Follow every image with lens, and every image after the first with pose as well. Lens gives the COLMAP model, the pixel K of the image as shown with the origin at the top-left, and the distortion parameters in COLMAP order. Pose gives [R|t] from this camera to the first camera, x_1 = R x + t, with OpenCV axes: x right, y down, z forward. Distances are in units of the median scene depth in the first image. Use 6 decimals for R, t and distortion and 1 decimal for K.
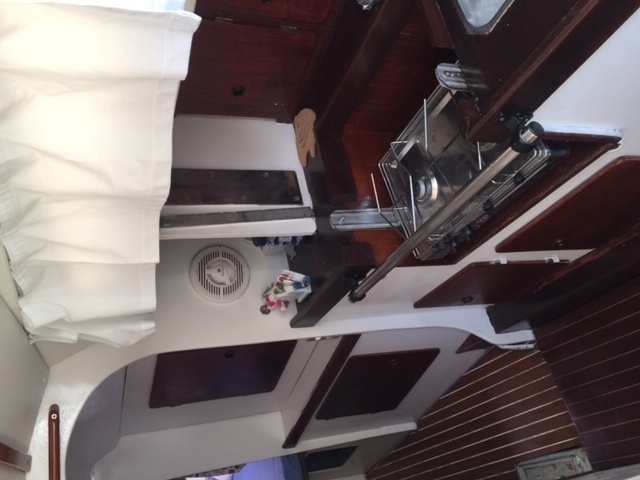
lens RADIAL K [[587.8, 0, 320.0], [0, 587.8, 240.0], [0, 0, 1]] dist [0.025887, 0.012166]
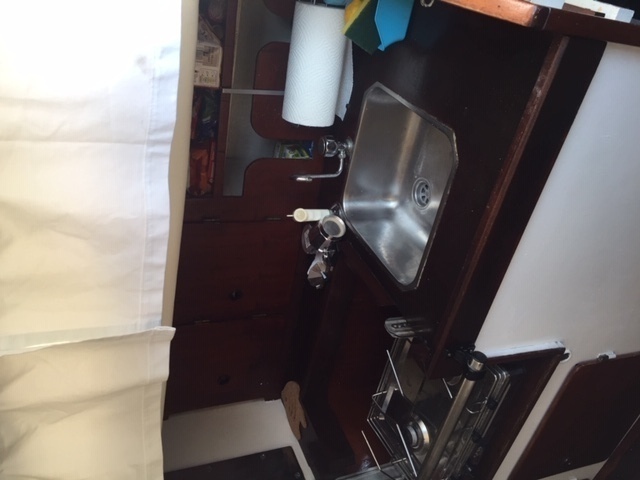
lens RADIAL K [[587.8, 0, 320.0], [0, 587.8, 240.0], [0, 0, 1]] dist [0.025887, 0.012166]
pose [[0.977087, -0.202100, 0.066750, 0.021243], [0.211110, 0.880381, -0.424691, 0.018456], [0.027065, 0.429052, 0.902874, -0.077782]]
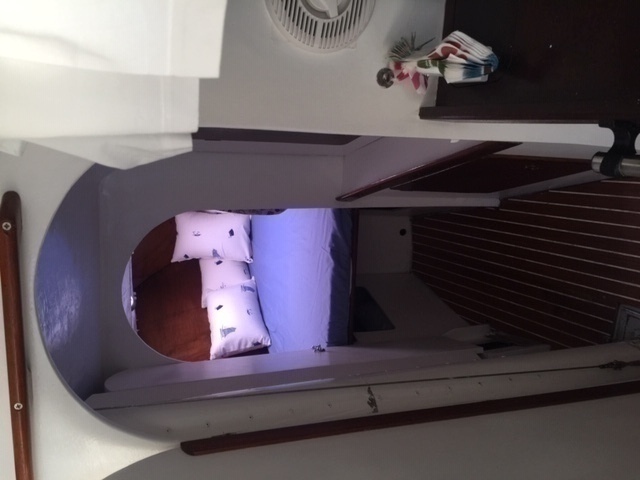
lens RADIAL K [[545.8, 0, 320.0], [0, 545.8, 240.0], [0, 0, 1]] dist [0.026808, -0.006840]
pose [[0.972395, 0.228313, 0.048177, -0.138415], [-0.211975, 0.778018, 0.591400, -0.054302], [0.097542, -0.585287, 0.804938, 0.463995]]
